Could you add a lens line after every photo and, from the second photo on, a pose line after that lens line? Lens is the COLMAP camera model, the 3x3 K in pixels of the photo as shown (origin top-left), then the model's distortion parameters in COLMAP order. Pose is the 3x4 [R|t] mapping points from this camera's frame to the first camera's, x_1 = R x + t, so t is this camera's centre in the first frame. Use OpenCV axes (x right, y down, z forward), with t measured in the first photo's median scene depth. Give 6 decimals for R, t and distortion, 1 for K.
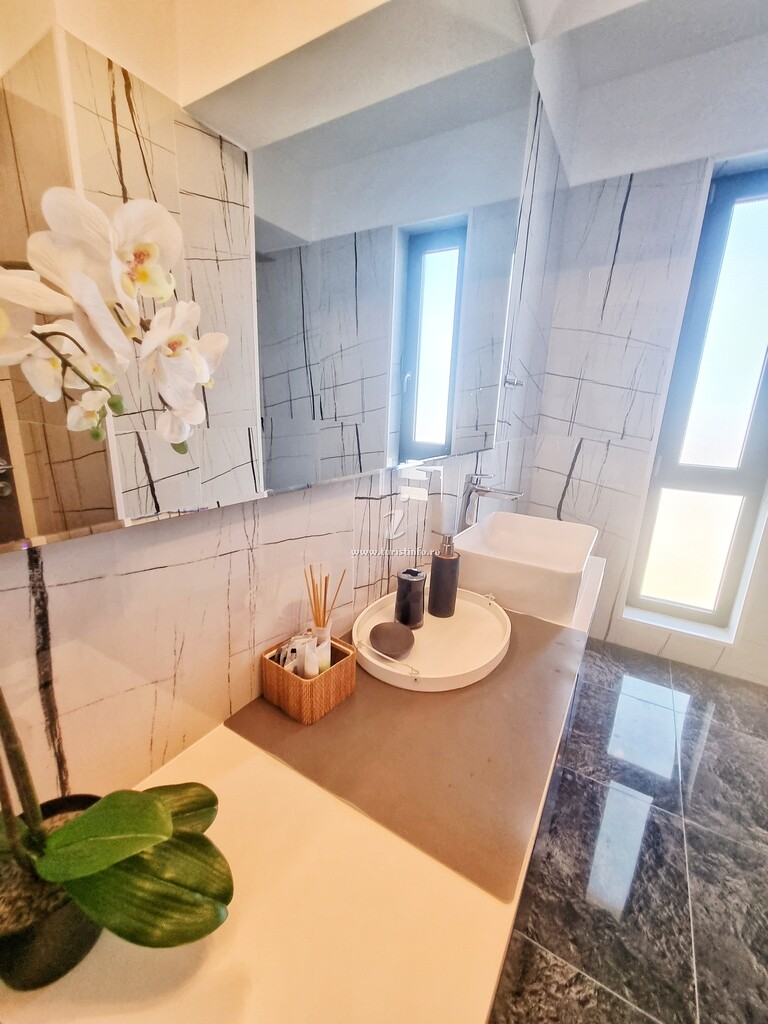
lens RADIAL K [[416.7, 0, 380.2], [0, 416.7, 512.1], [0, 0, 1]] dist [0.000925, -0.001413]
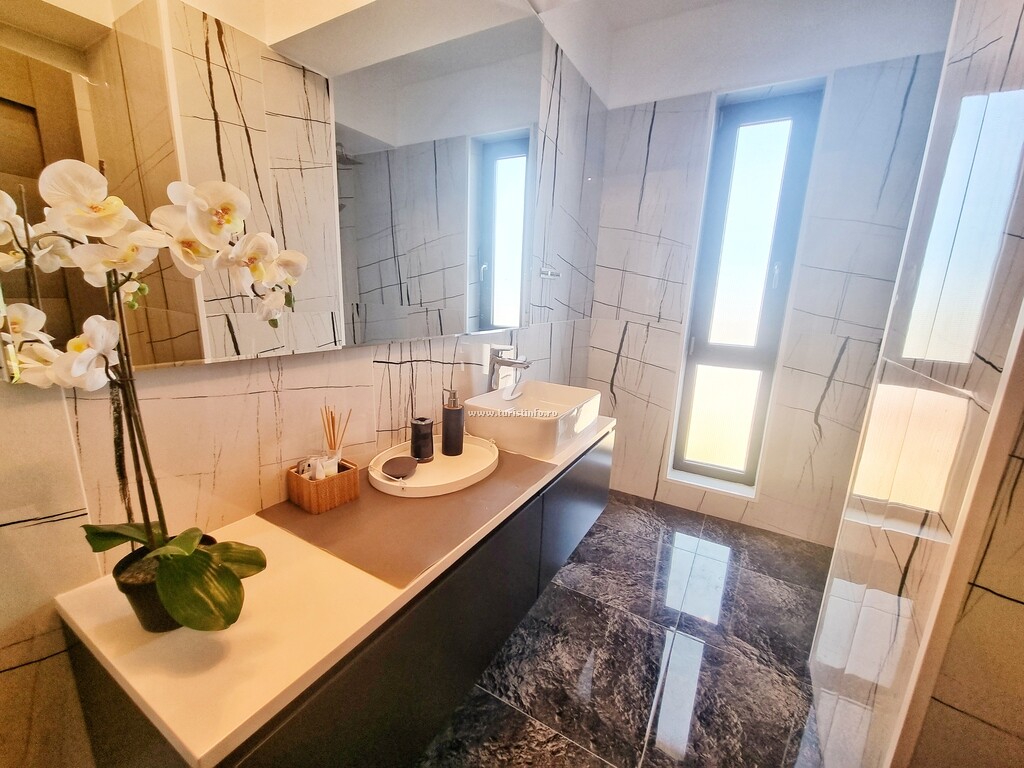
lens RADIAL K [[416.7, 0, 513.7], [0, 416.7, 385.0], [0, 0, 1]] dist [0.000925, -0.001413]
pose [[0.999513, -0.003478, 0.031018, 0.191902], [0.004463, 0.999486, -0.031753, 0.047650], [-0.030891, 0.031876, 0.999014, -0.191535]]
